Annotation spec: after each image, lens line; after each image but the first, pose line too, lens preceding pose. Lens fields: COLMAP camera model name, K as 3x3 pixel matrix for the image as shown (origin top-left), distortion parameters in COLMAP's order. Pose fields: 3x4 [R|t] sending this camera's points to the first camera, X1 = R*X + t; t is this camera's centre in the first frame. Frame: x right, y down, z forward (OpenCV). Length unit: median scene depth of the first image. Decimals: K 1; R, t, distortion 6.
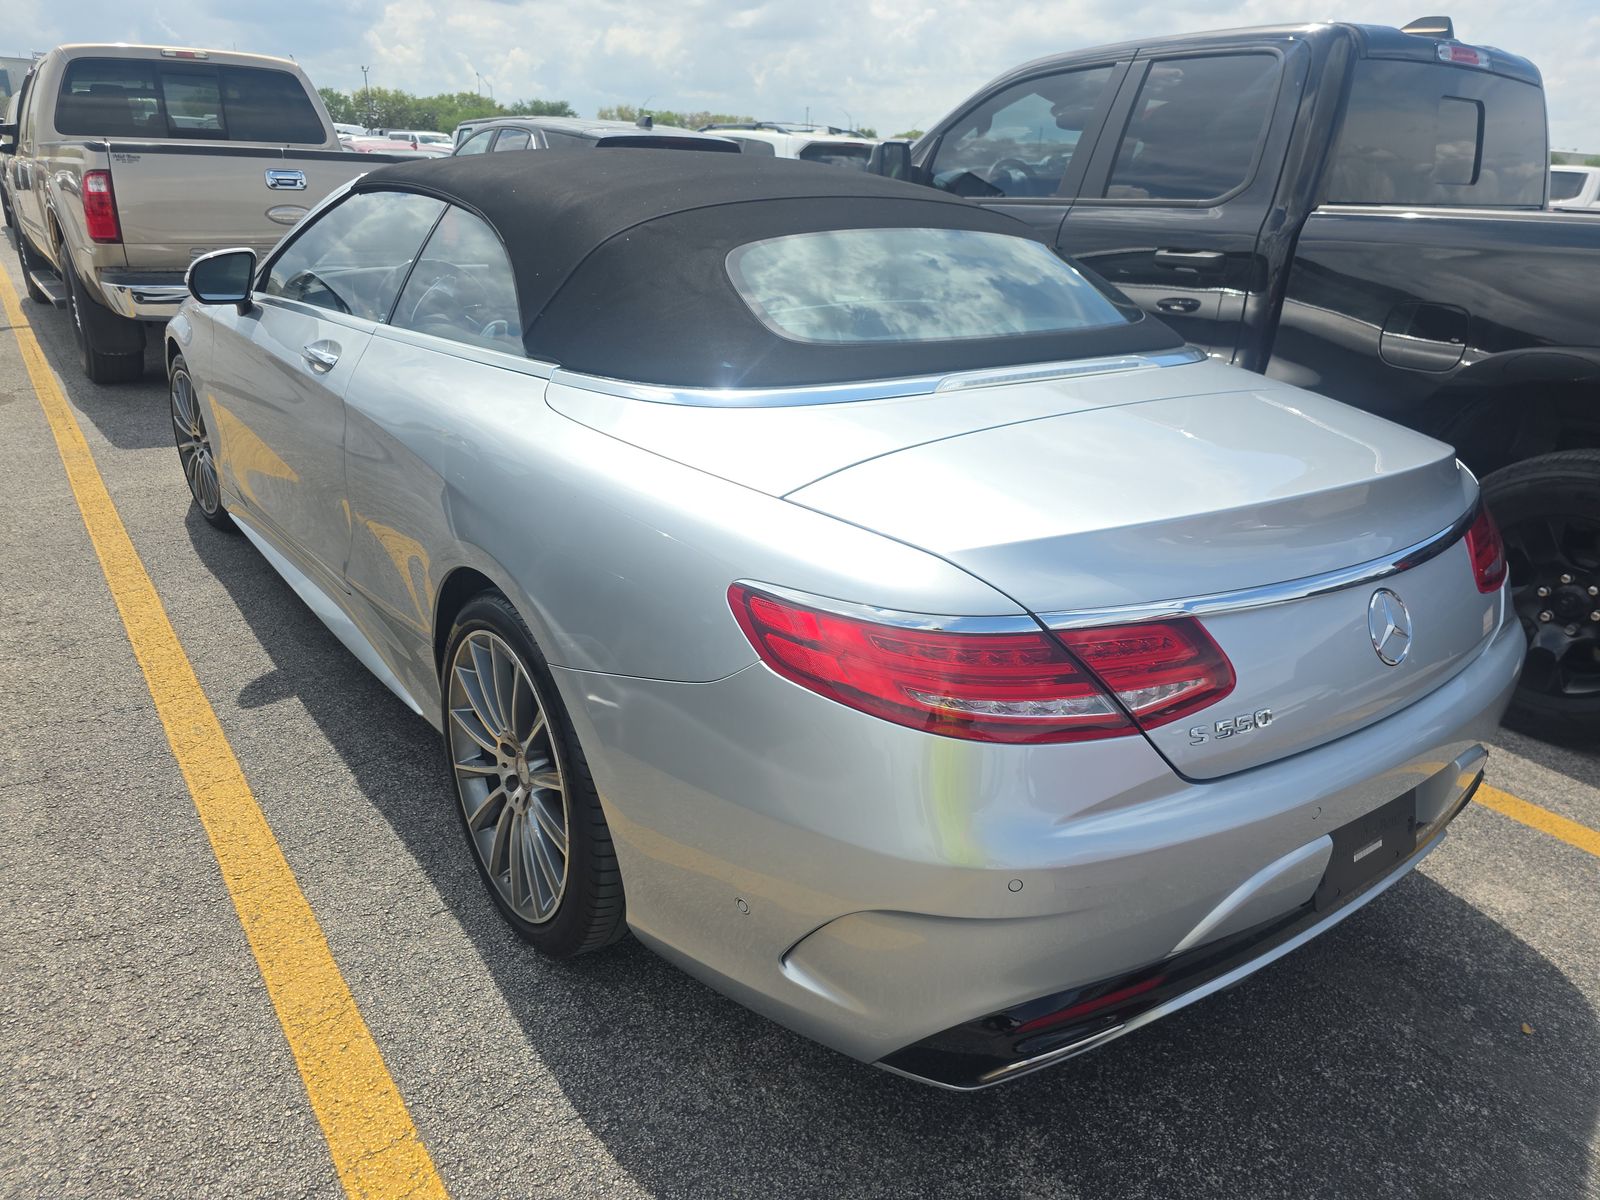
lens RADIAL K [[1112.8, 0, 780.0], [0, 1112.8, 620.5], [0, 0, 1]] dist [0.054268, -0.060029]
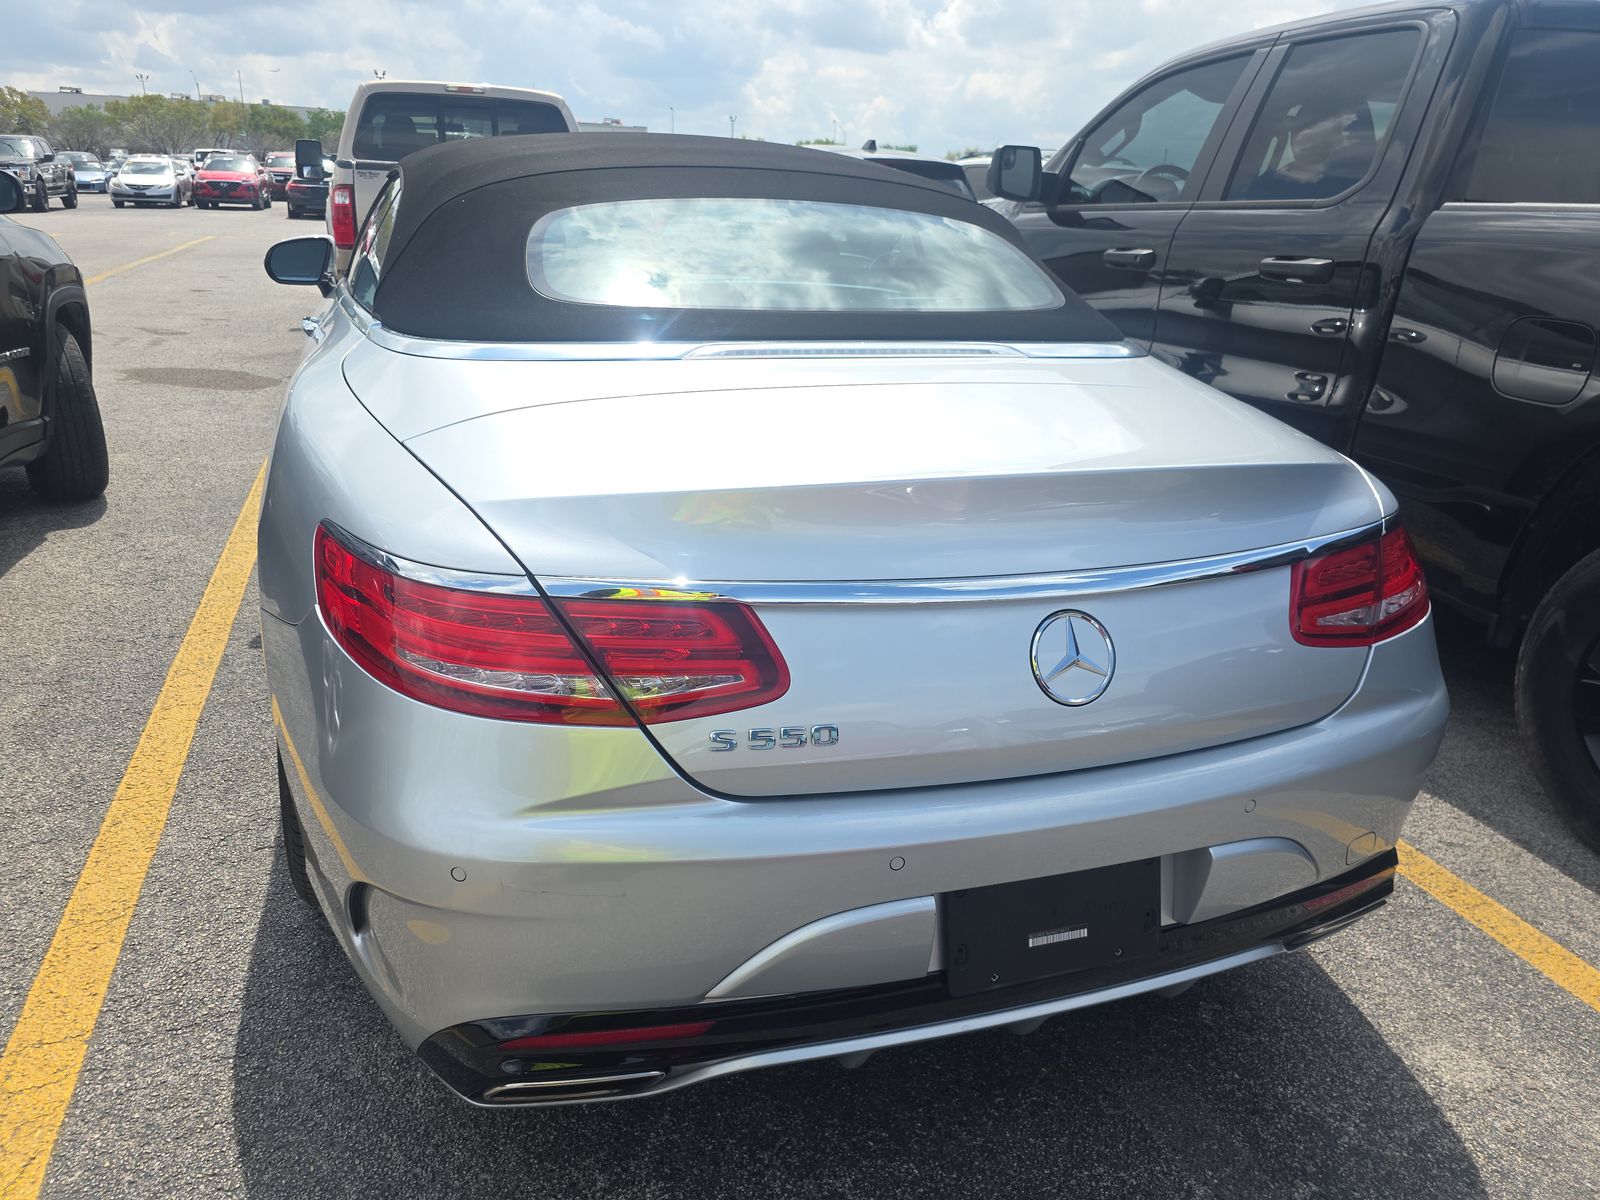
lens RADIAL K [[1112.8, 0, 780.0], [0, 1112.8, 620.5], [0, 0, 1]] dist [0.054268, -0.060029]
pose [[0.952049, 0.108694, -0.285985, 0.355793], [-0.118901, 0.992733, -0.018517, 0.011799], [0.281894, 0.051633, 0.958055, 0.106911]]
